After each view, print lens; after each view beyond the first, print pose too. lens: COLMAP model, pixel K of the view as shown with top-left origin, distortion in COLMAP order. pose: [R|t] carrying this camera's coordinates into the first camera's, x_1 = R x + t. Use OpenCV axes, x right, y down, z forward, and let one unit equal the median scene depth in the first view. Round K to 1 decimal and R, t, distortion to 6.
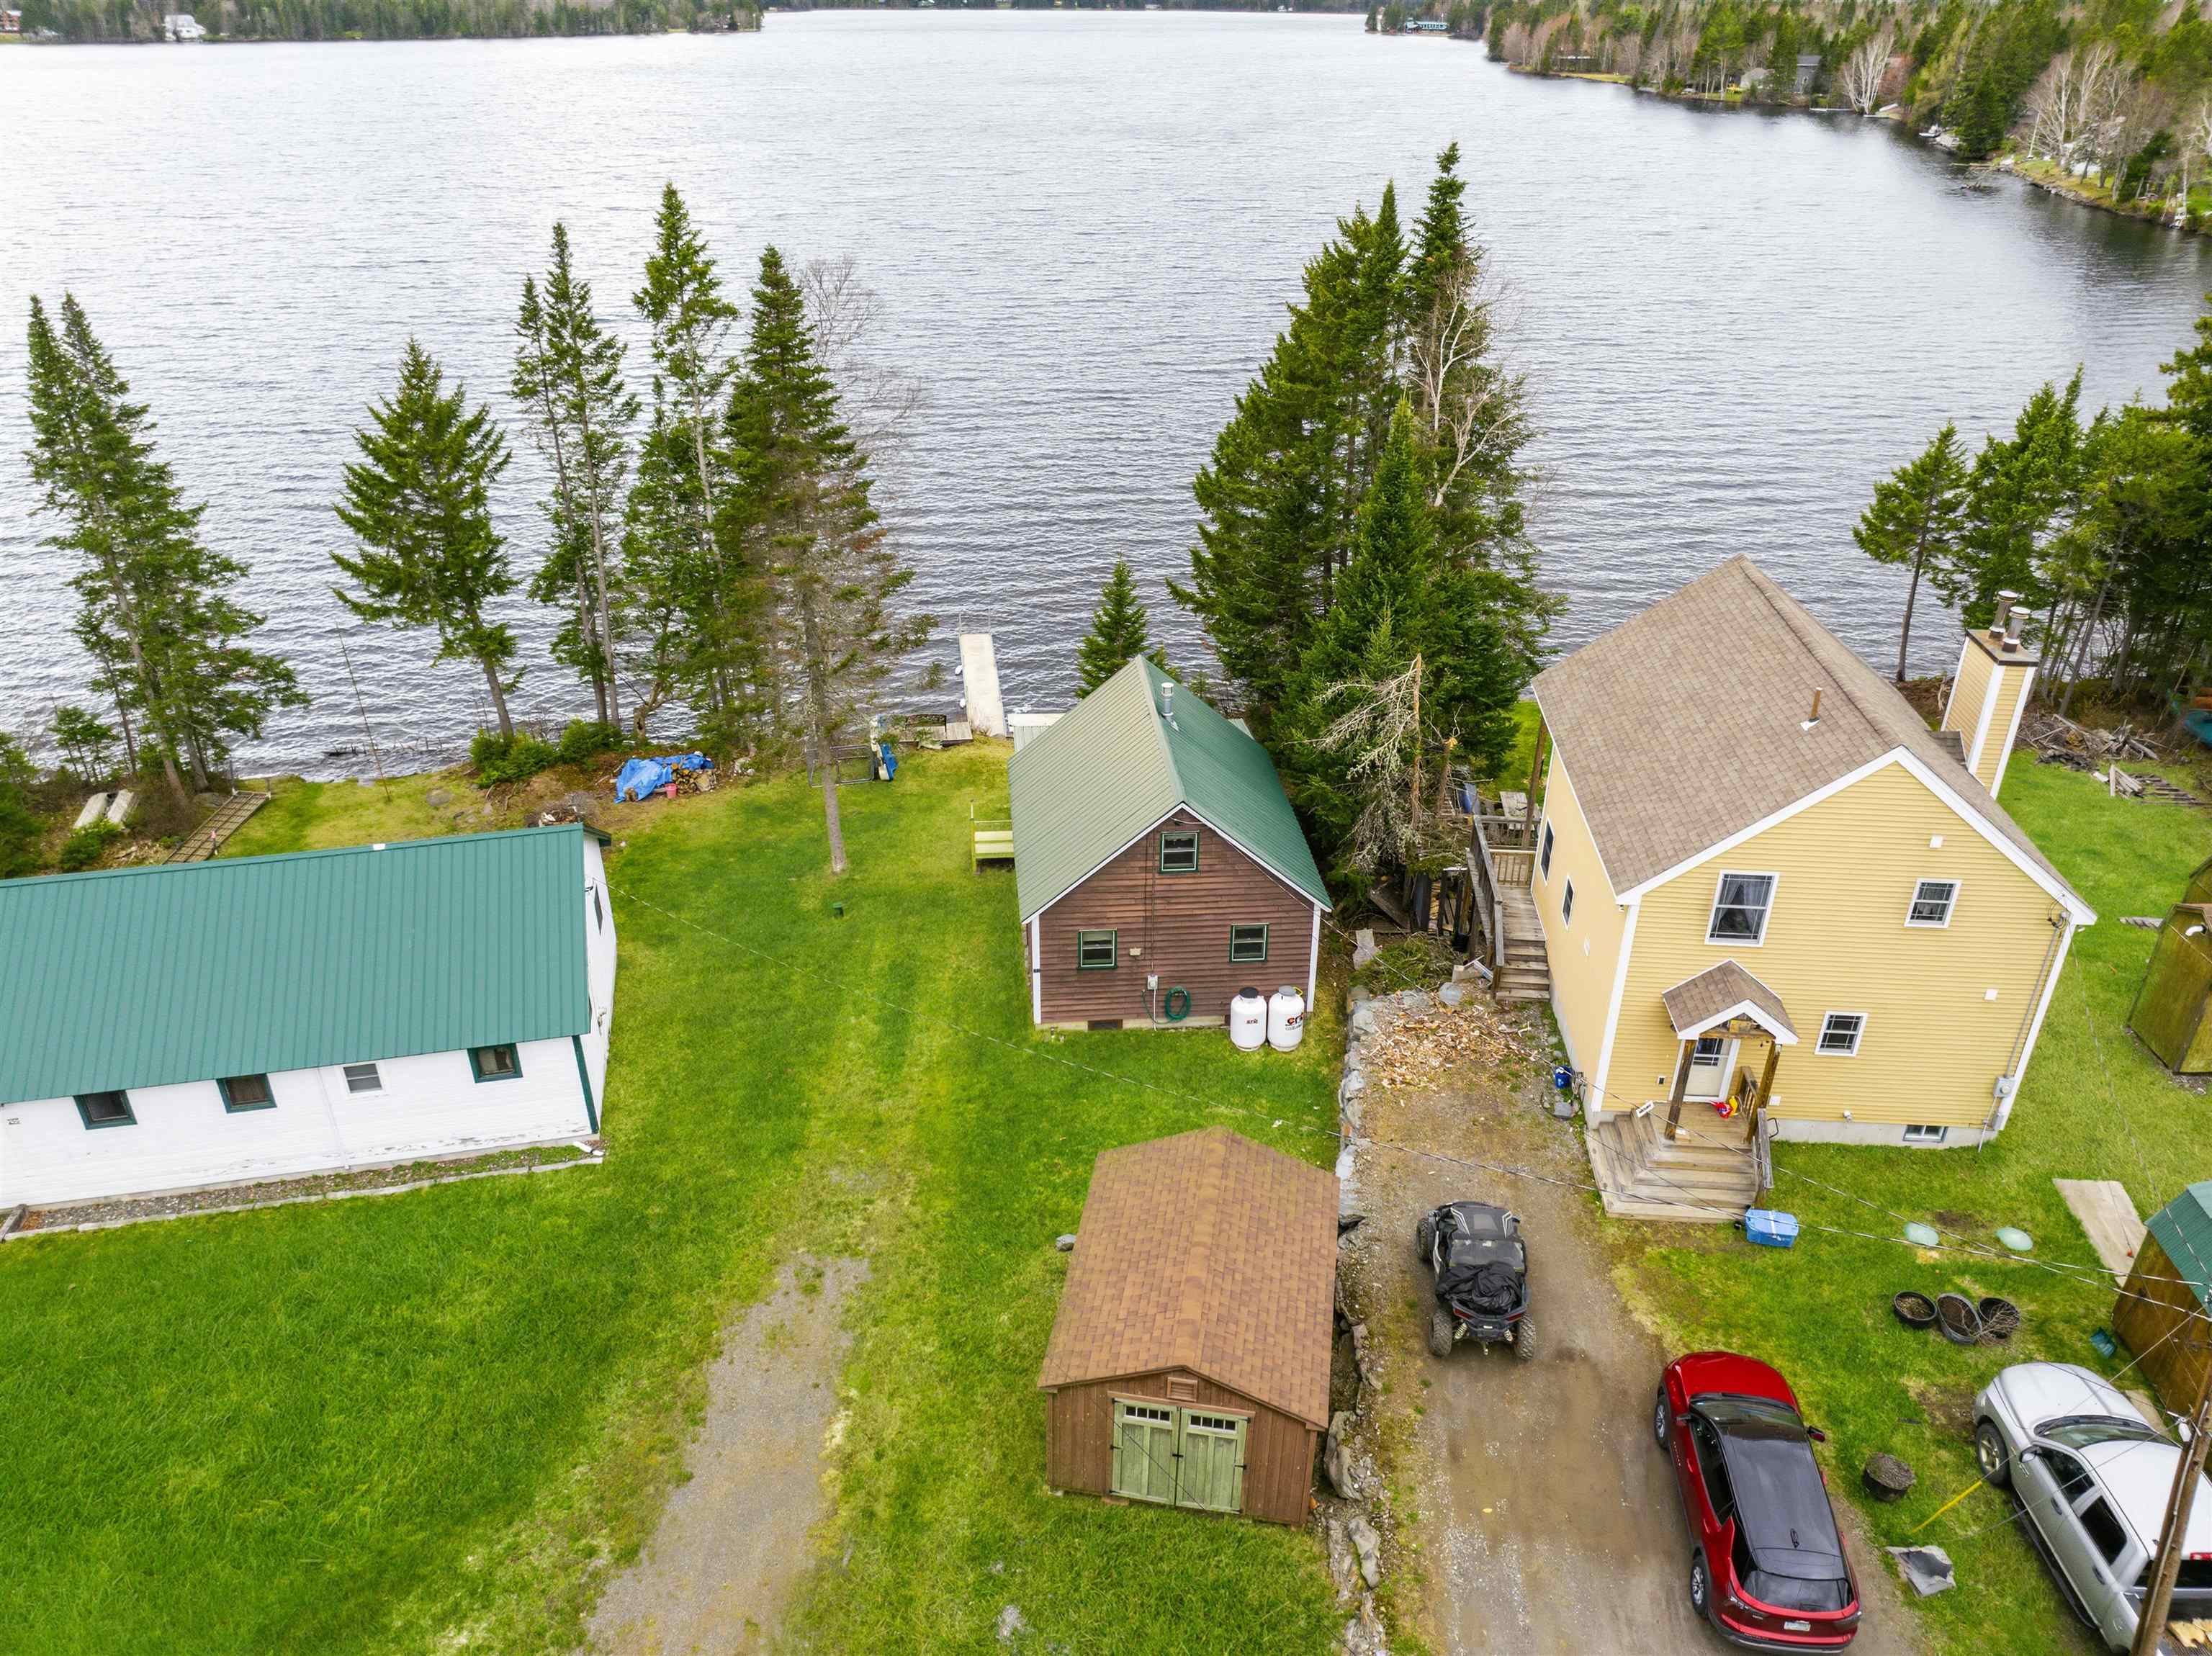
lens RADIAL K [[1559.0, 0, 1113.5], [0, 1559.0, 820.3], [0, 0, 1]] dist [-0.041508, 0.005839]
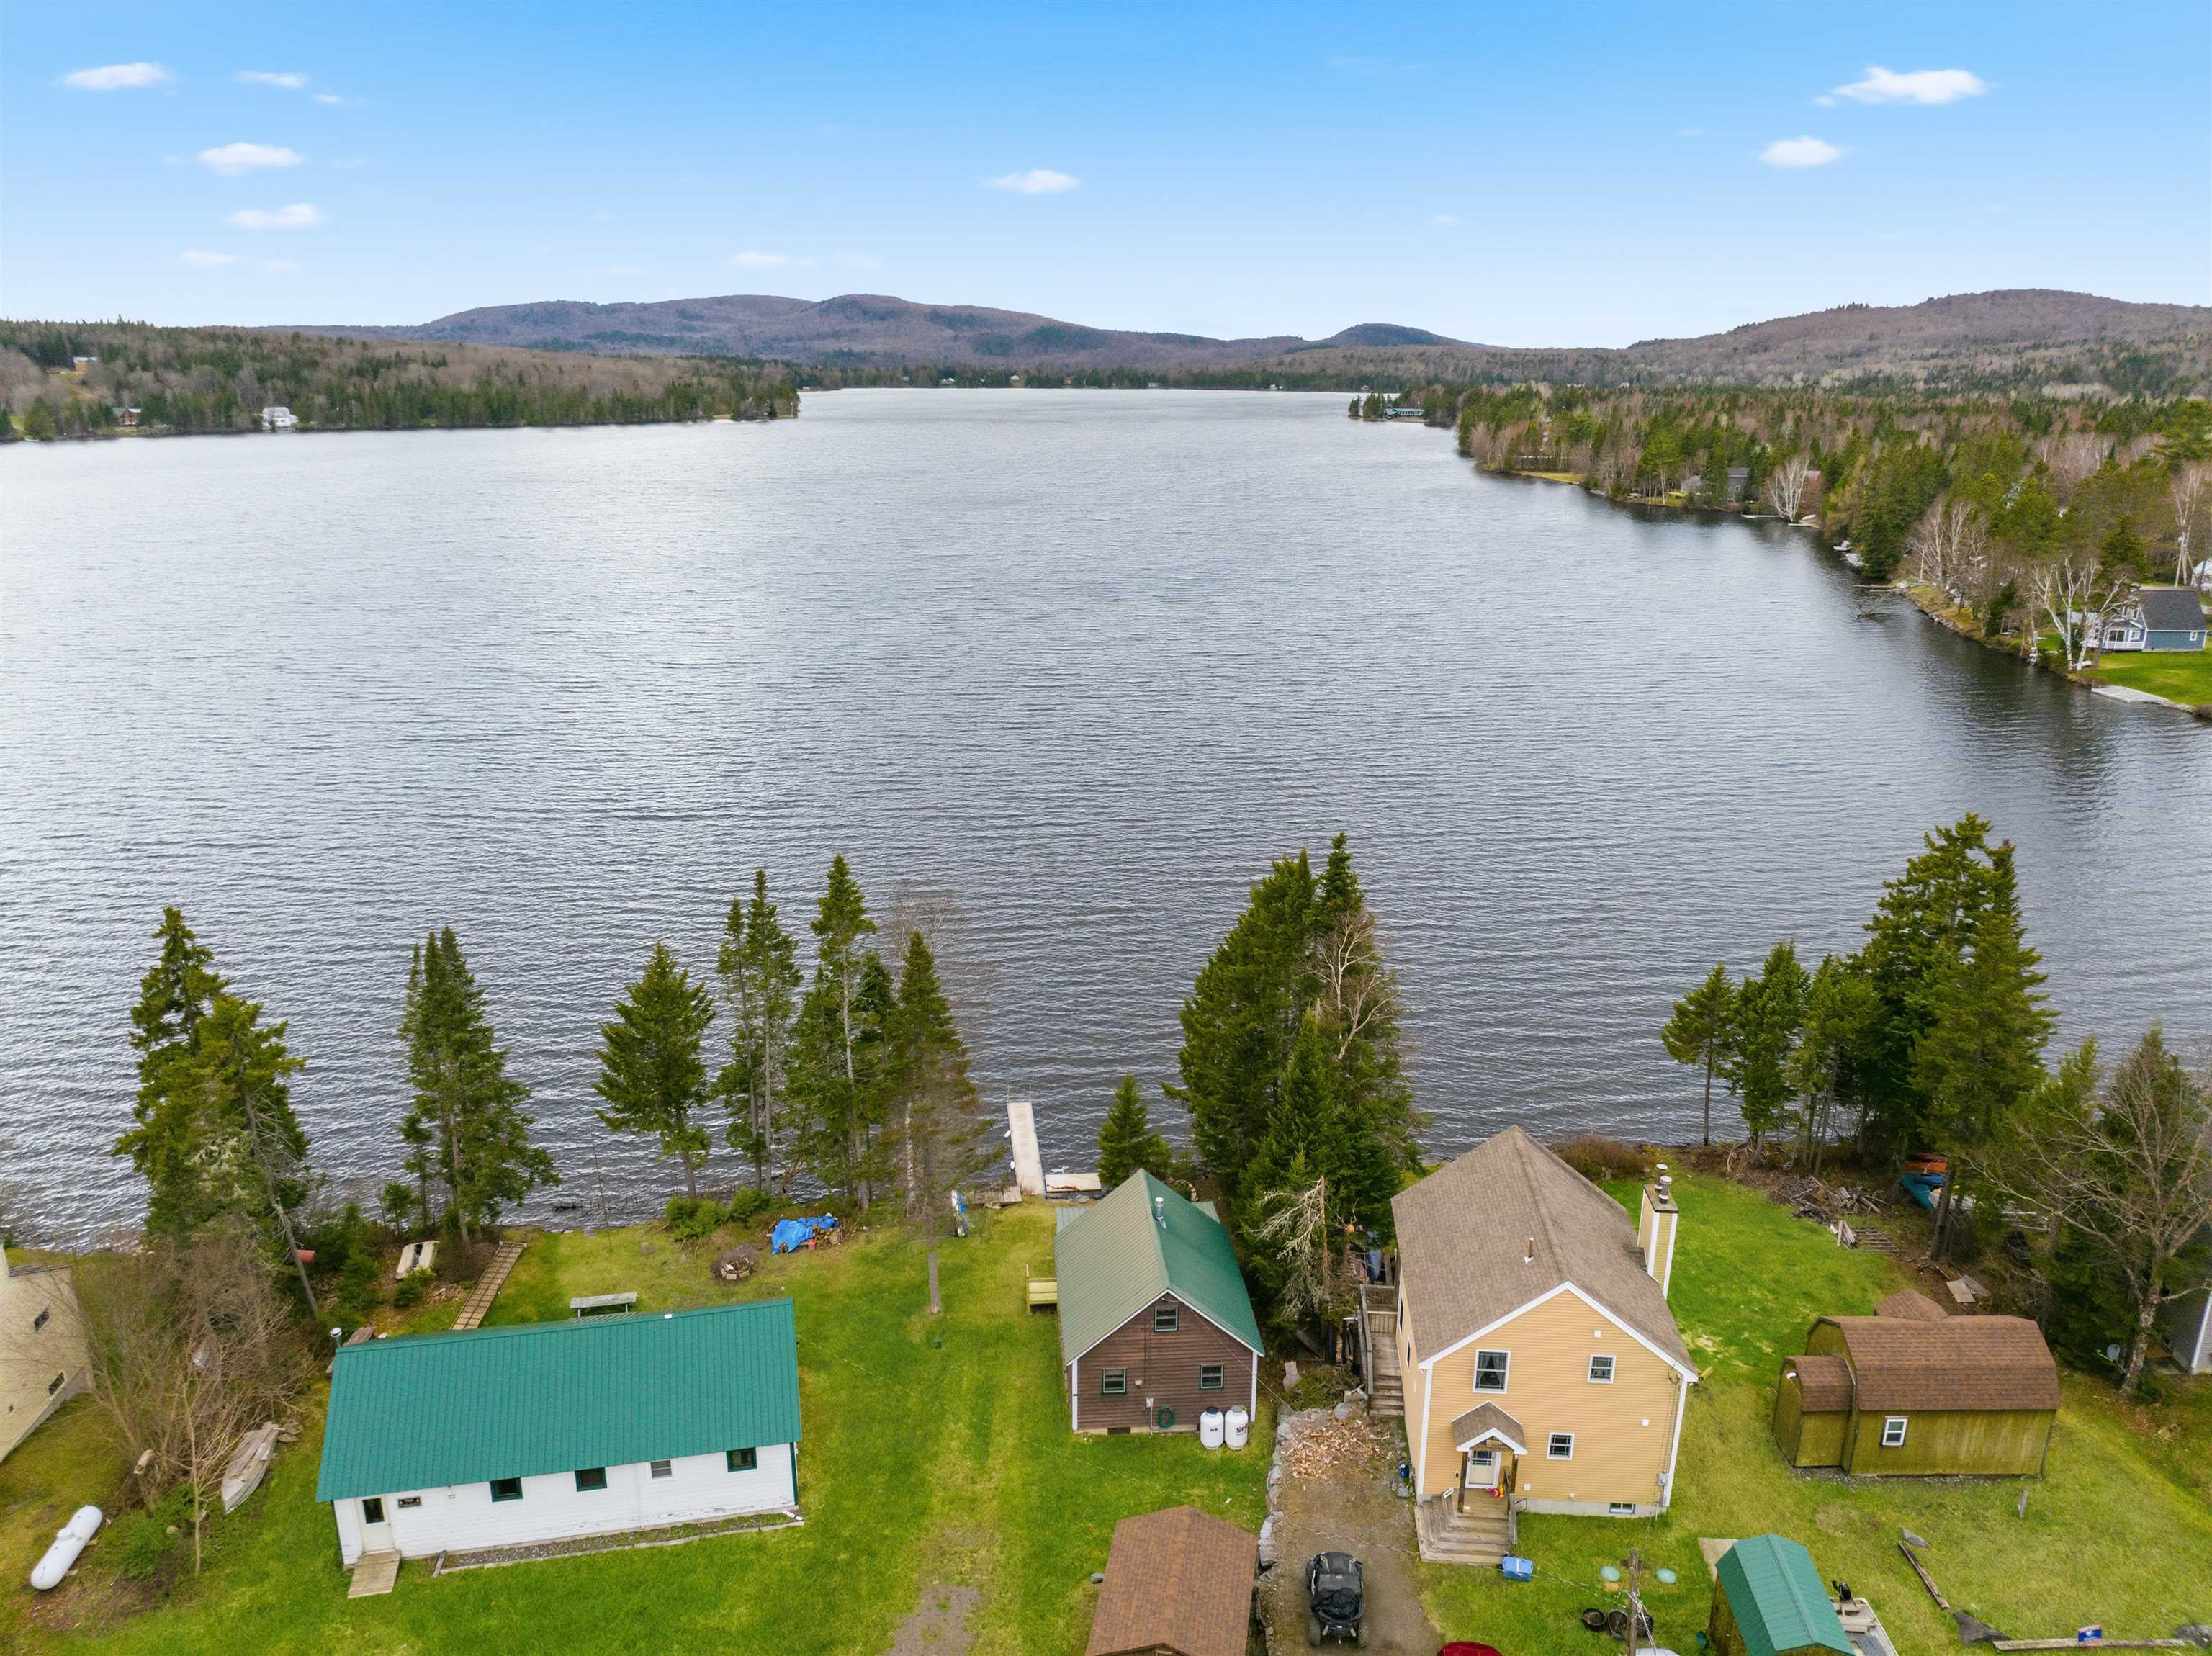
lens RADIAL K [[1559.0, 0, 1113.1], [0, 1559.0, 823.8], [0, 0, 1]] dist [-0.041508, 0.005839]
pose [[0.999994, 0.001427, -0.003072, -0.007237], [-0.002018, 0.979386, -0.201985, -0.141487], [0.002721, 0.201990, 0.979384, -0.598777]]
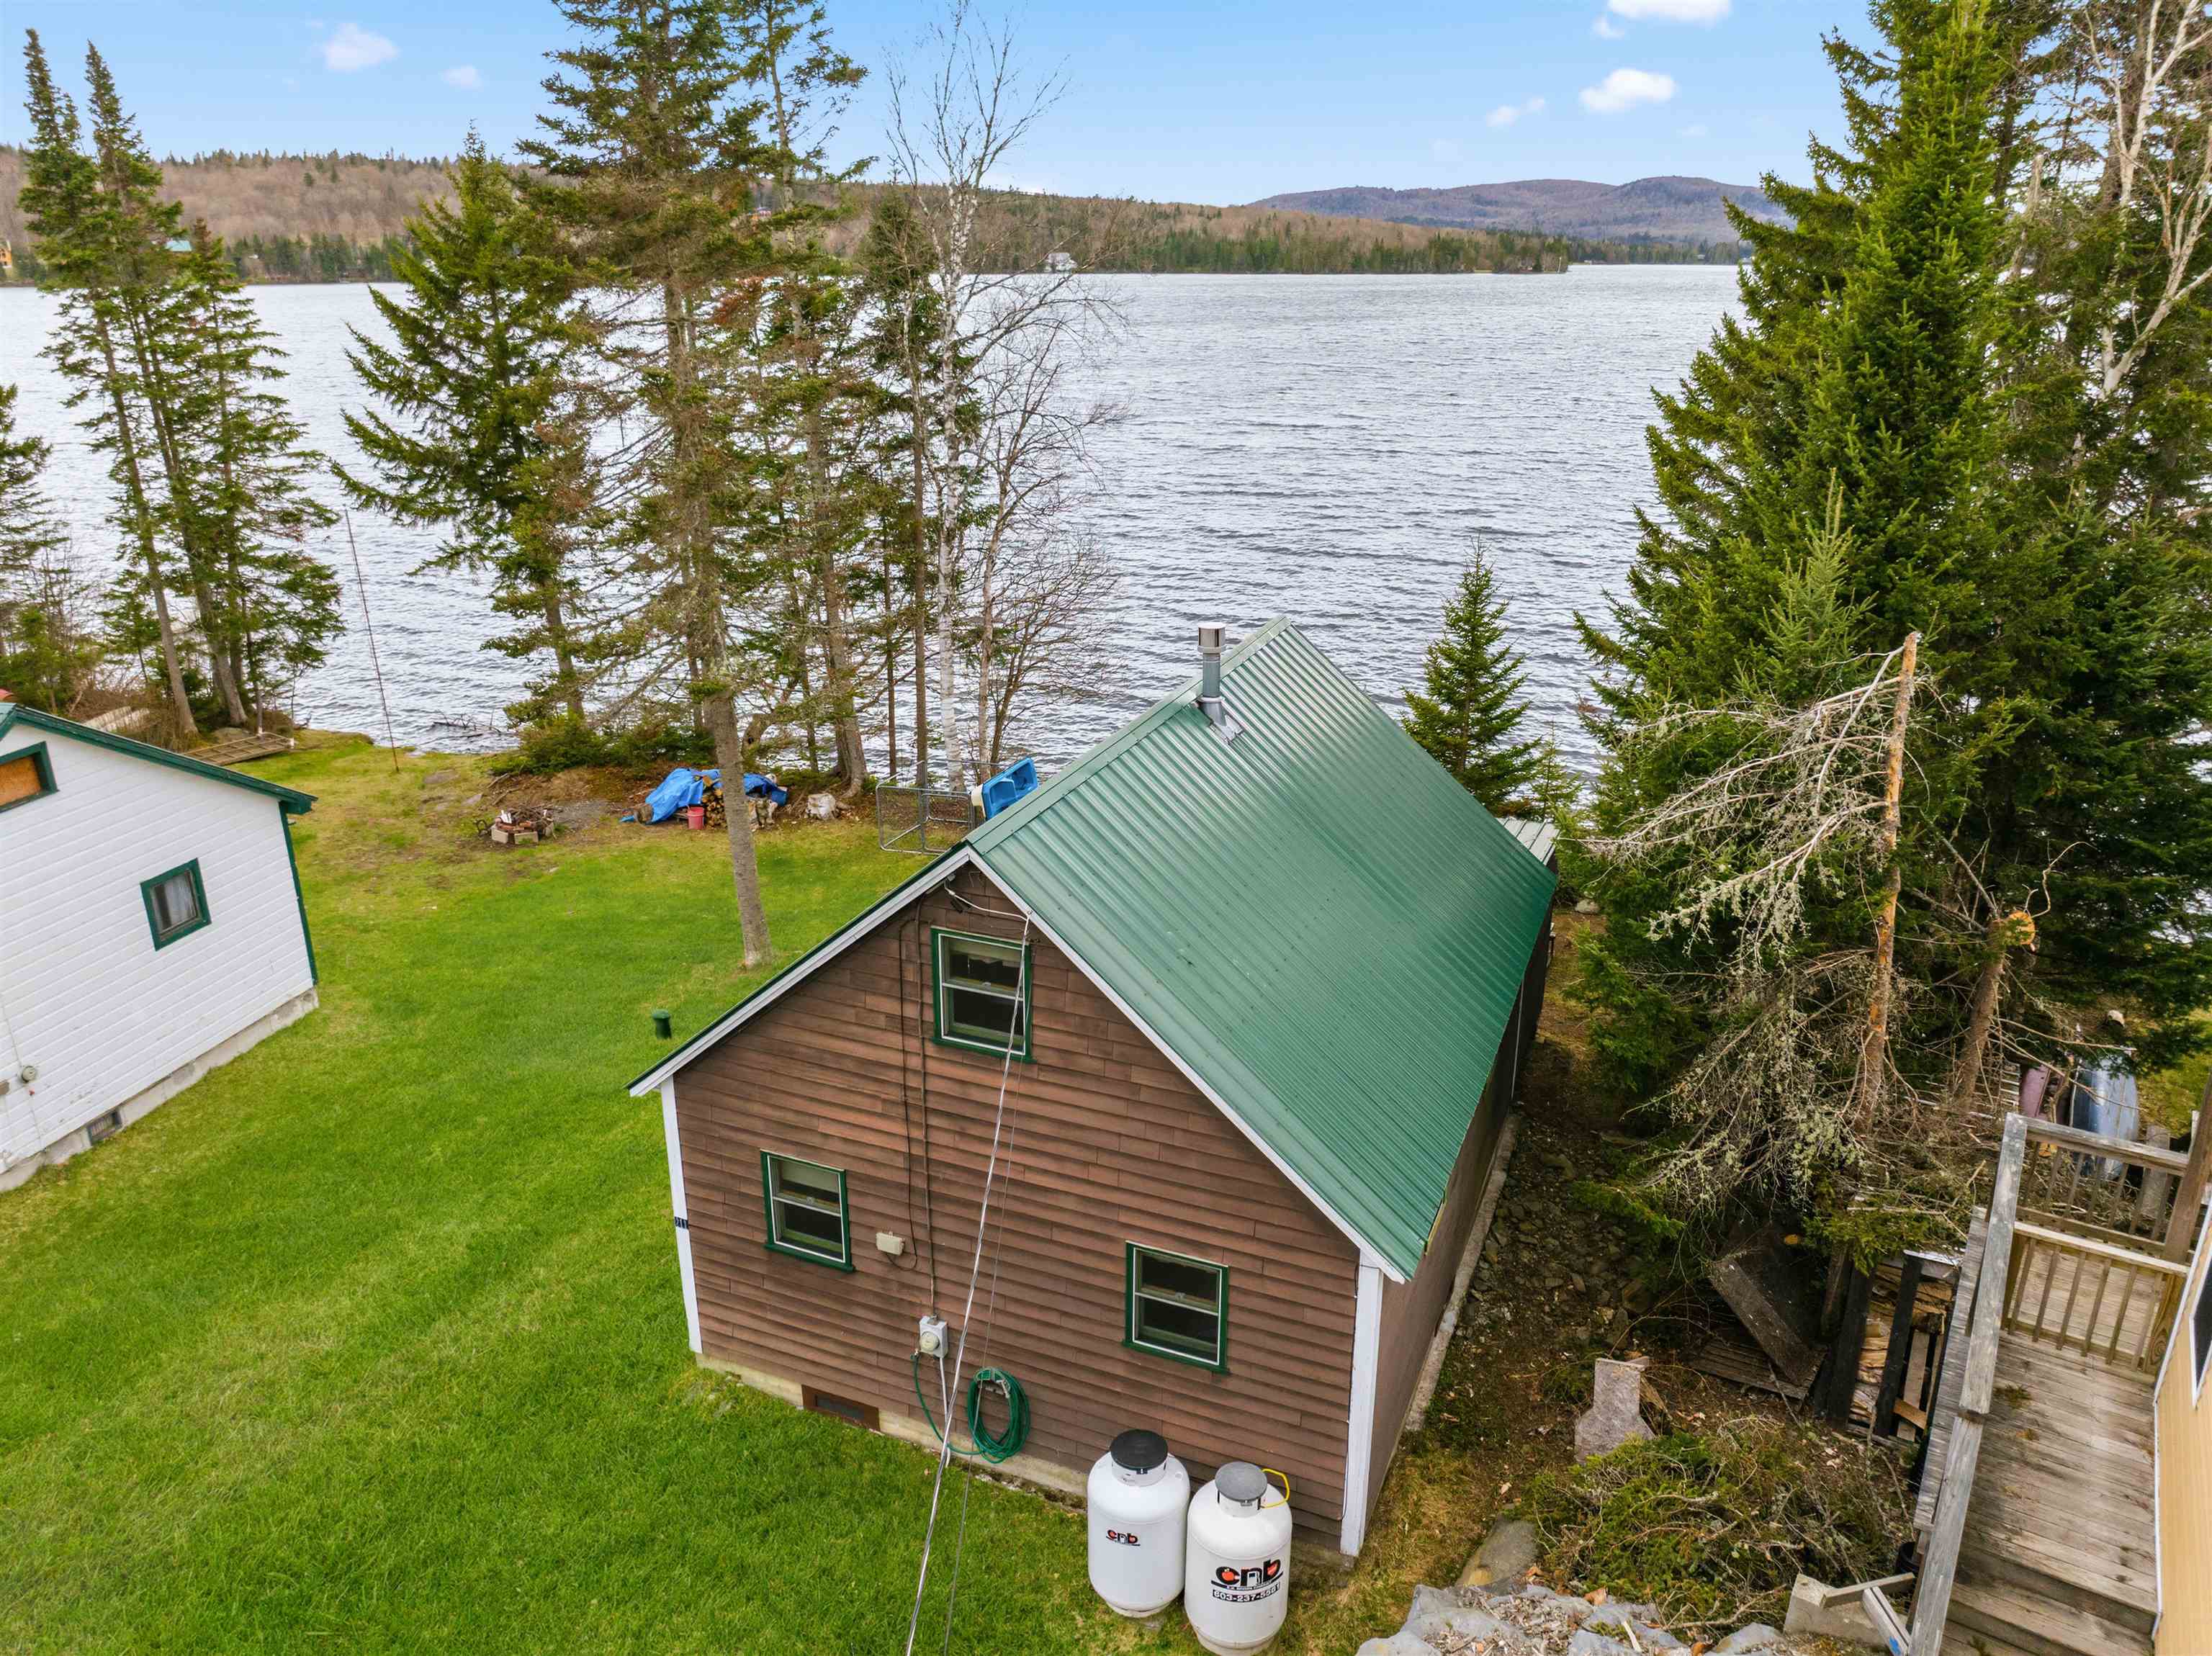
lens RADIAL K [[1559.0, 0, 1112.8], [0, 1559.0, 820.5], [0, 0, 1]] dist [-0.041508, 0.005839]
pose [[0.886372, 0.152485, -0.437142, 0.200409], [-0.214099, 0.972182, -0.094999, 0.008239], [0.410495, 0.177796, 0.894361, 0.630341]]
